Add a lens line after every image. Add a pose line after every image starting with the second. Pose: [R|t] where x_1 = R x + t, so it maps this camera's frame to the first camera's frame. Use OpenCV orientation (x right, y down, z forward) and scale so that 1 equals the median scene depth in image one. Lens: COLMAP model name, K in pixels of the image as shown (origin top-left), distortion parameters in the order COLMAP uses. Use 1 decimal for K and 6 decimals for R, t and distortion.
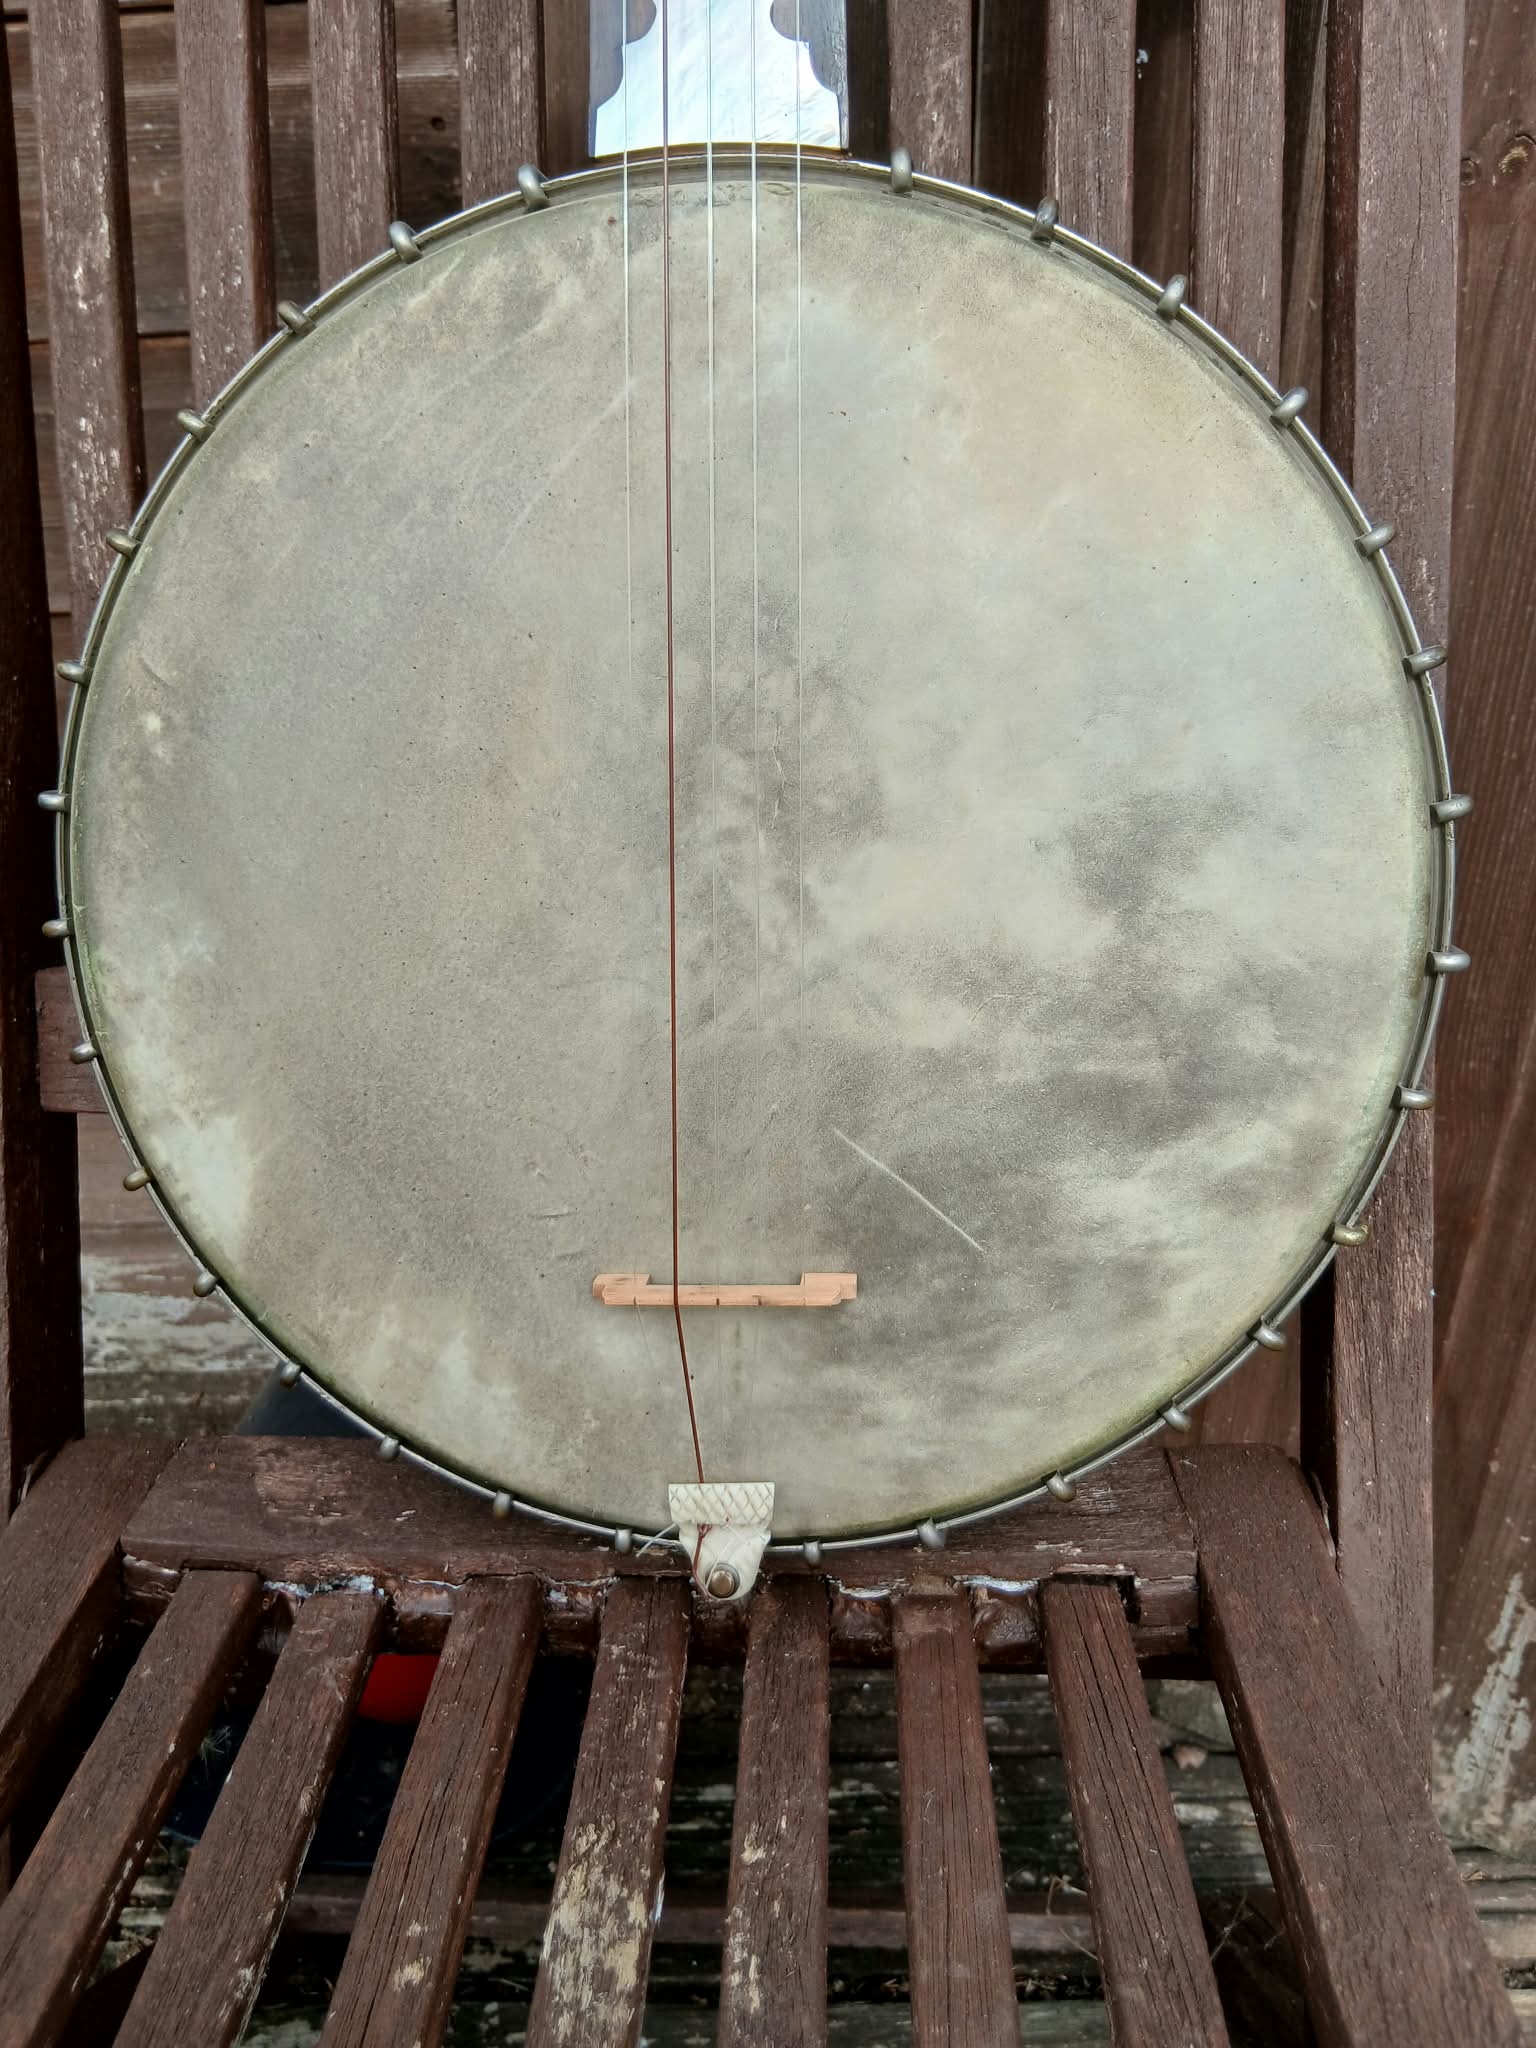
lens RADIAL K [[1601.2, 0, 774.1], [0, 1601.2, 1042.0], [0, 0, 1]] dist [0.098287, -0.202838]
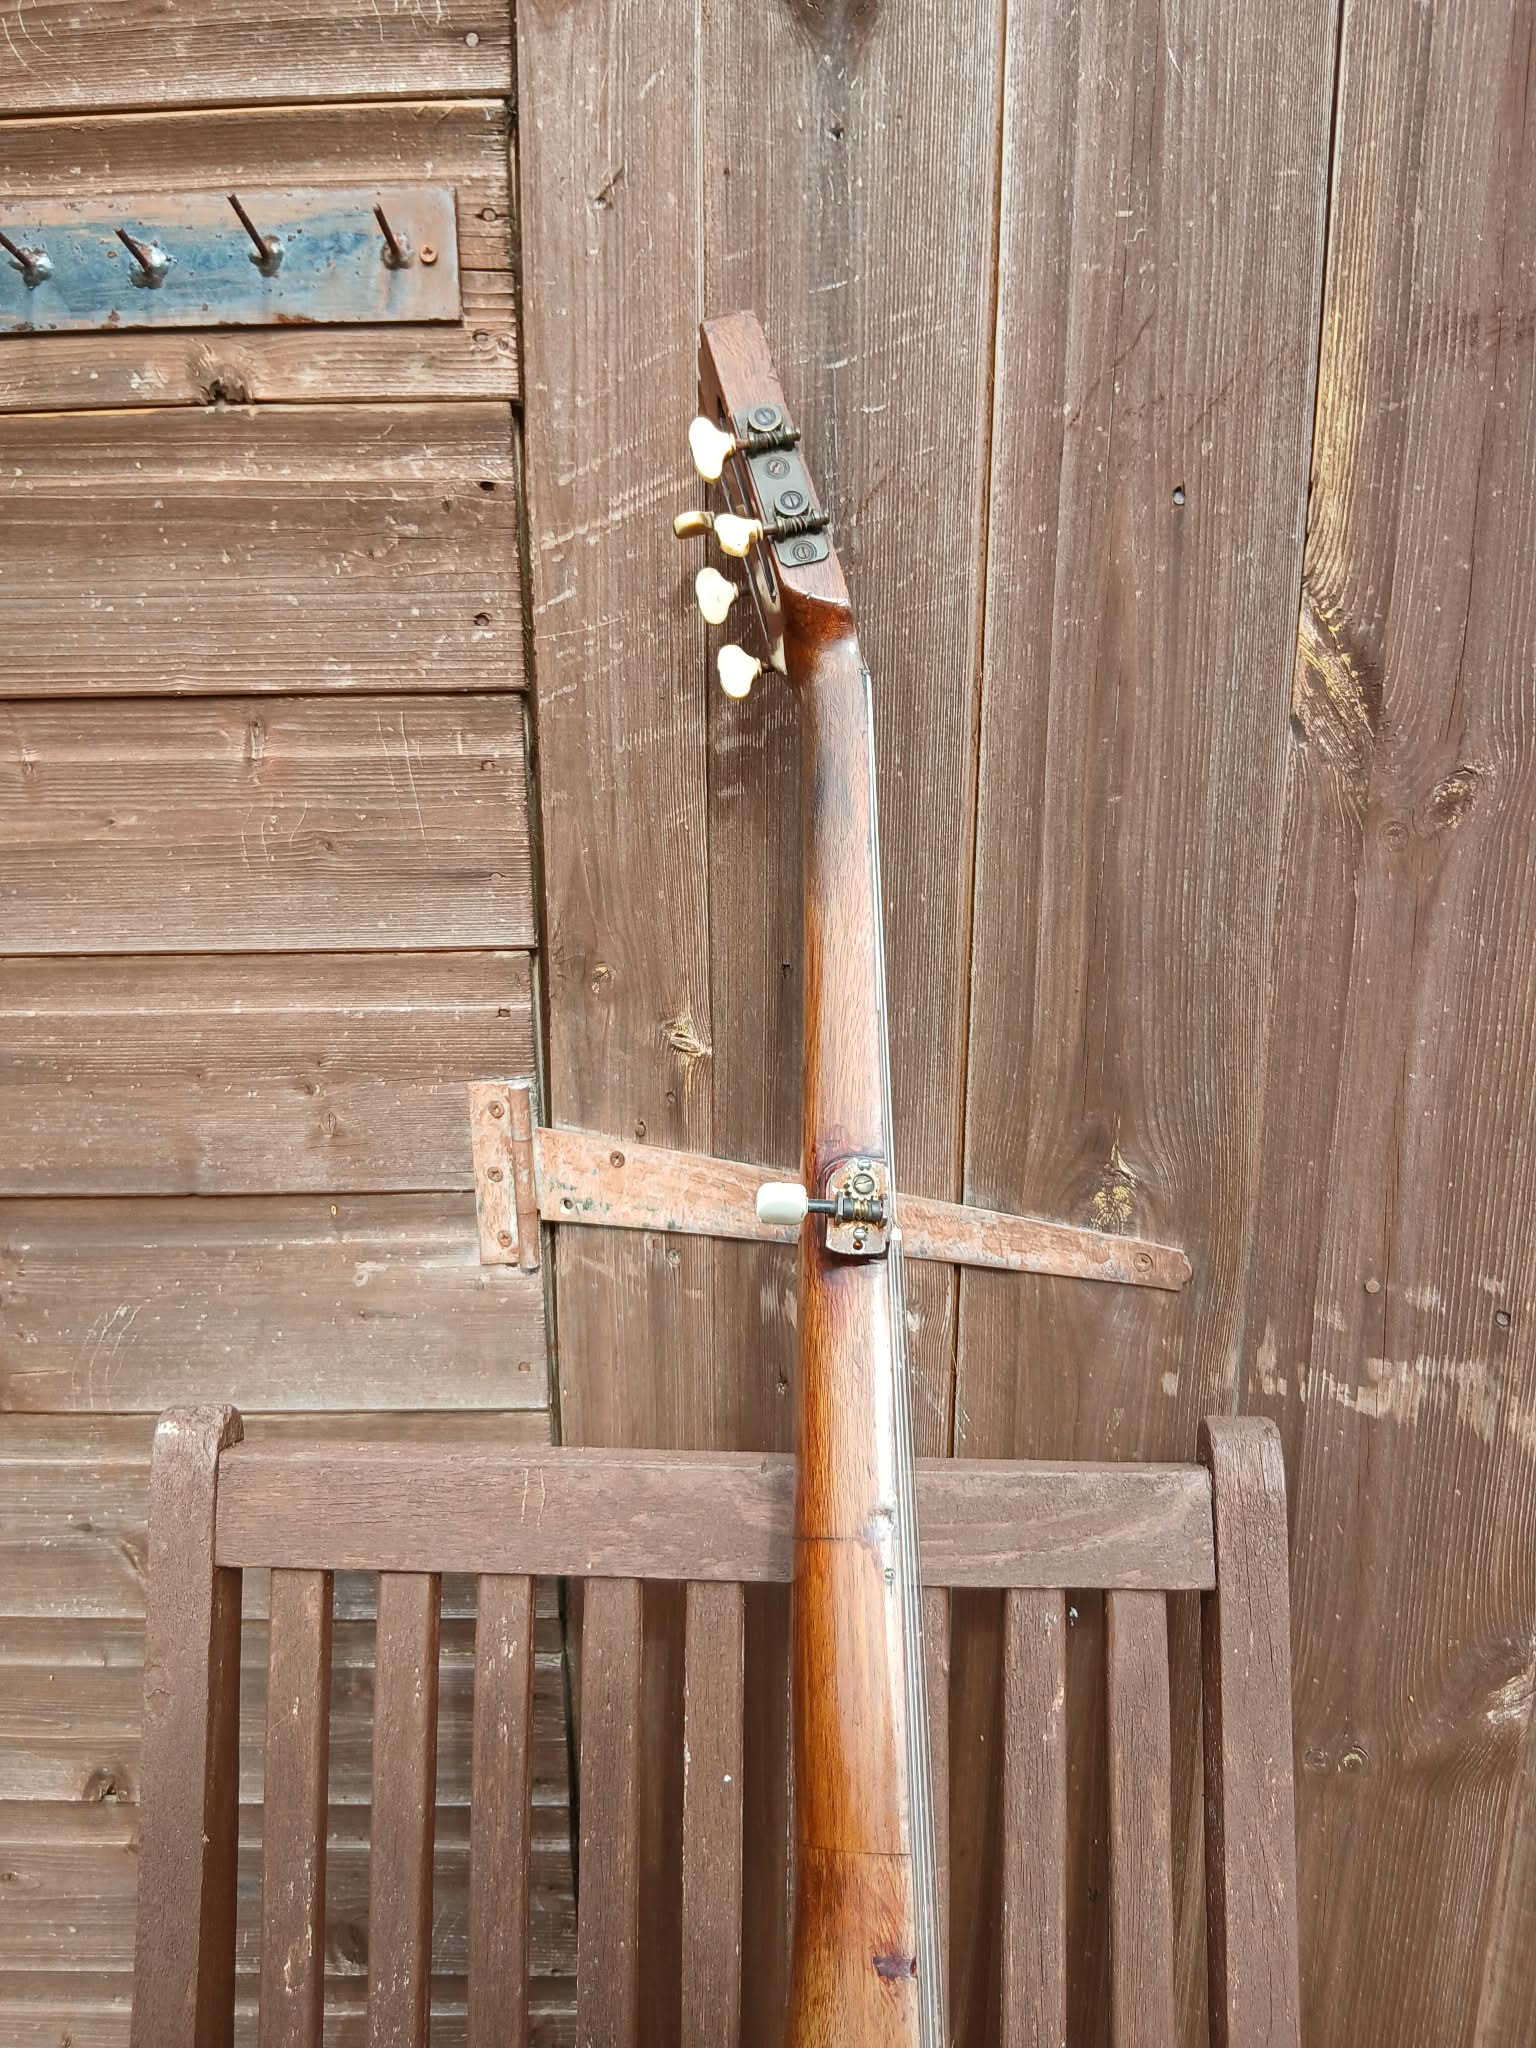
lens RADIAL K [[1614.9, 0, 755.8], [0, 1614.9, 1029.2], [0, 0, 1]] dist [0.115511, -0.230213]
pose [[0.999789, 0.020224, 0.003638, -0.061168], [-0.018446, 0.961327, -0.274791, -0.864169], [-0.009054, 0.274666, 0.961497, -0.535807]]
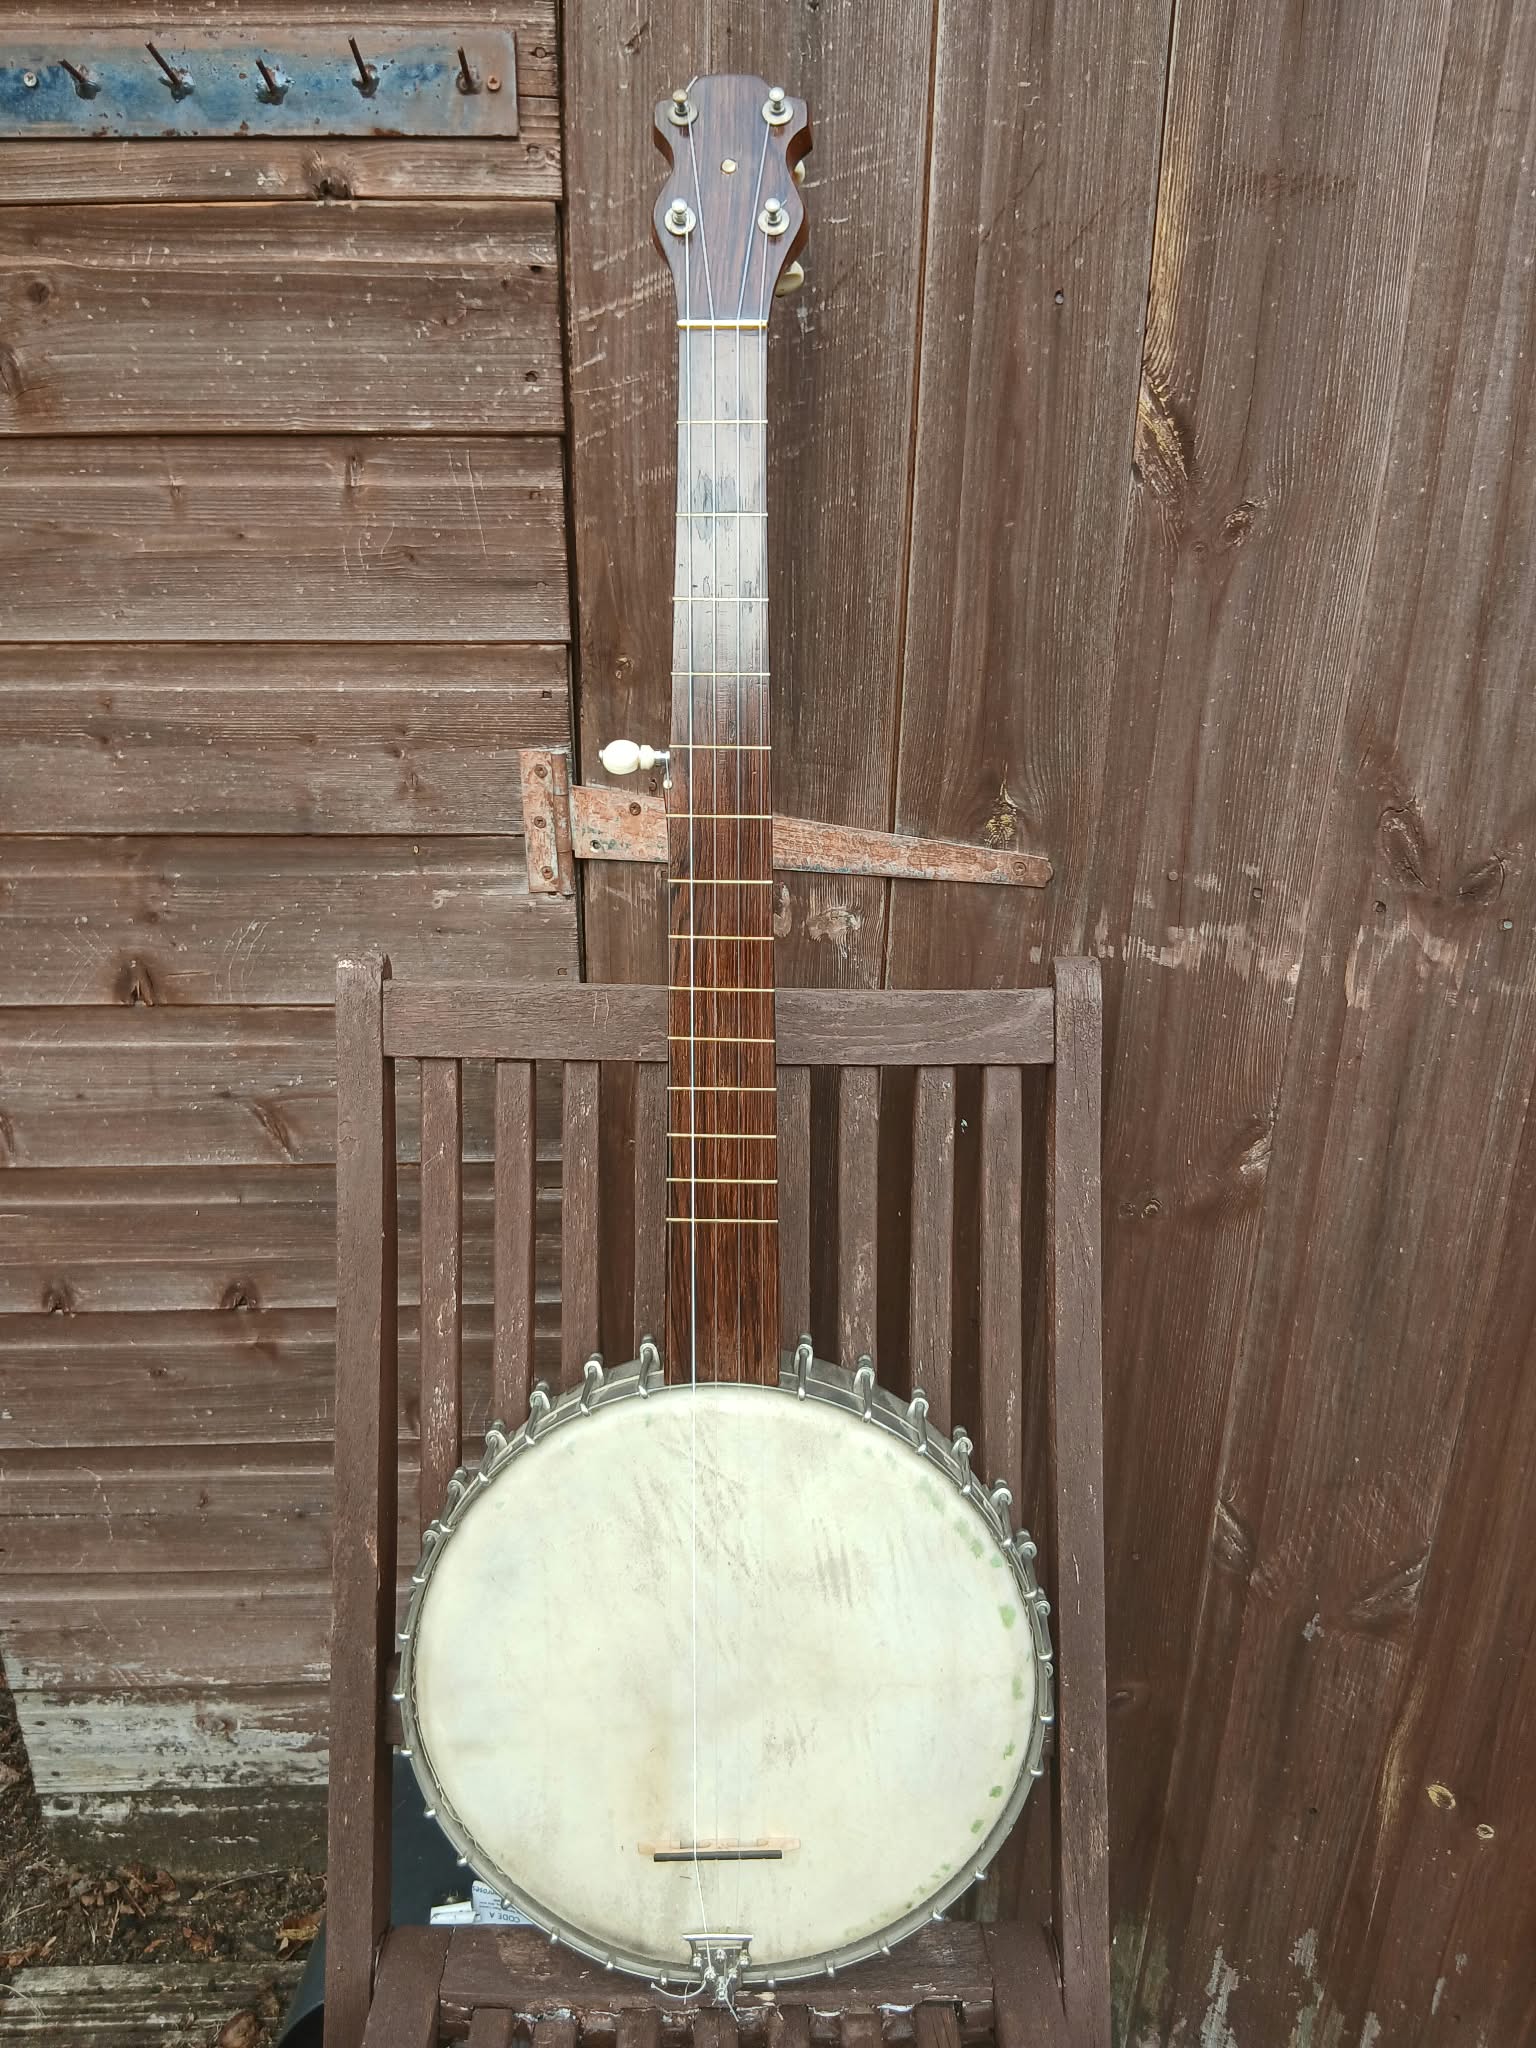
lens RADIAL K [[1601.2, 0, 770.9], [0, 1601.2, 1040.8], [0, 0, 1]] dist [0.098287, -0.202838]
pose [[0.997617, 0.015910, 0.067142, -0.159228], [-0.006830, 0.991044, -0.133365, -0.561780], [-0.068662, 0.132588, 0.988790, -1.076520]]
